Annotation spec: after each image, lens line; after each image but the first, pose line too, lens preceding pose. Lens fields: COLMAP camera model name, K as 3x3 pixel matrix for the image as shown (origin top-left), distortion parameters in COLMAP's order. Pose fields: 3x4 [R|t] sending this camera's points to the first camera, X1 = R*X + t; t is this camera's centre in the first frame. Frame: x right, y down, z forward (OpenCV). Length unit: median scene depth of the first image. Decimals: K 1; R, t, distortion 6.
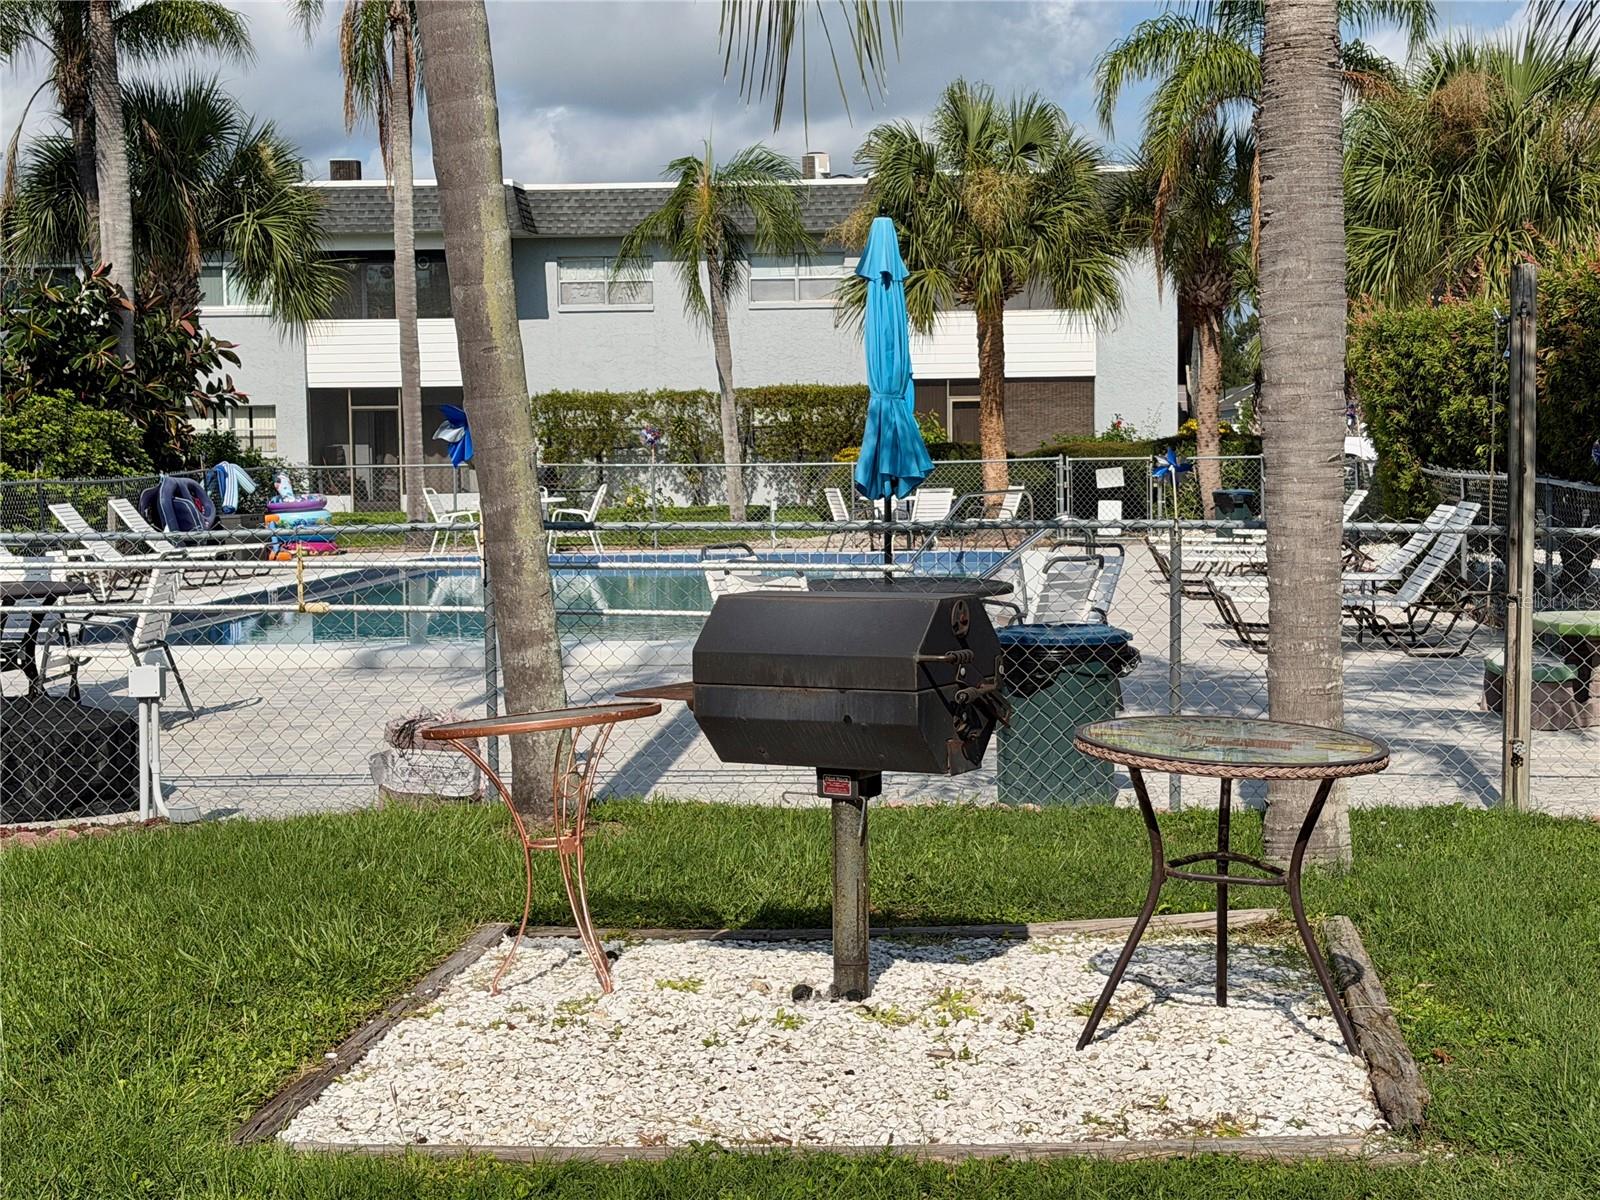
lens RADIAL K [[2615.7, 0, 800.8], [0, 2615.7, 600.8], [0, 0, 1]] dist [0.176751, 0.000000]
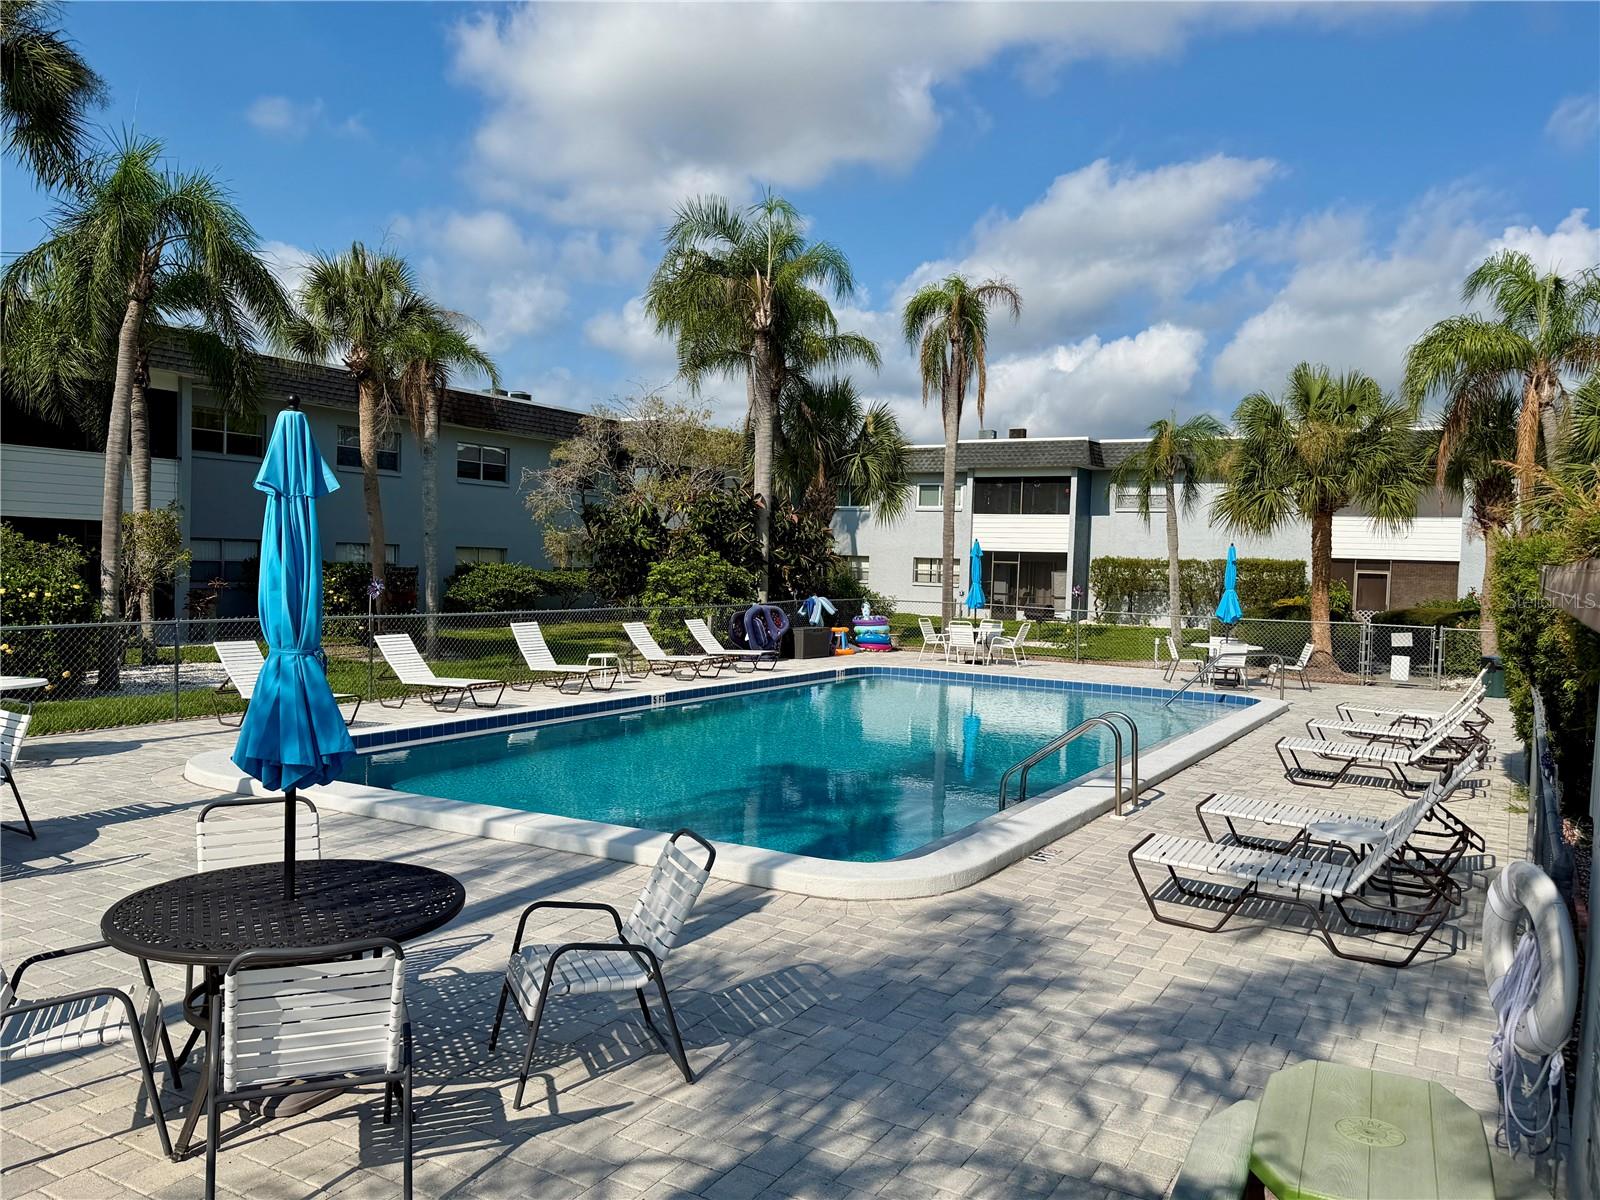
lens RADIAL K [[1199.6, 0, 798.5], [0, 1199.6, 598.0], [0, 0, 1]] dist [0.009281, -0.000050]
pose [[0.892267, 0.055393, -0.448098, 0.116689], [-0.070116, 0.997405, -0.016321, -0.035850], [0.446031, 0.045982, 0.893836, 0.280153]]
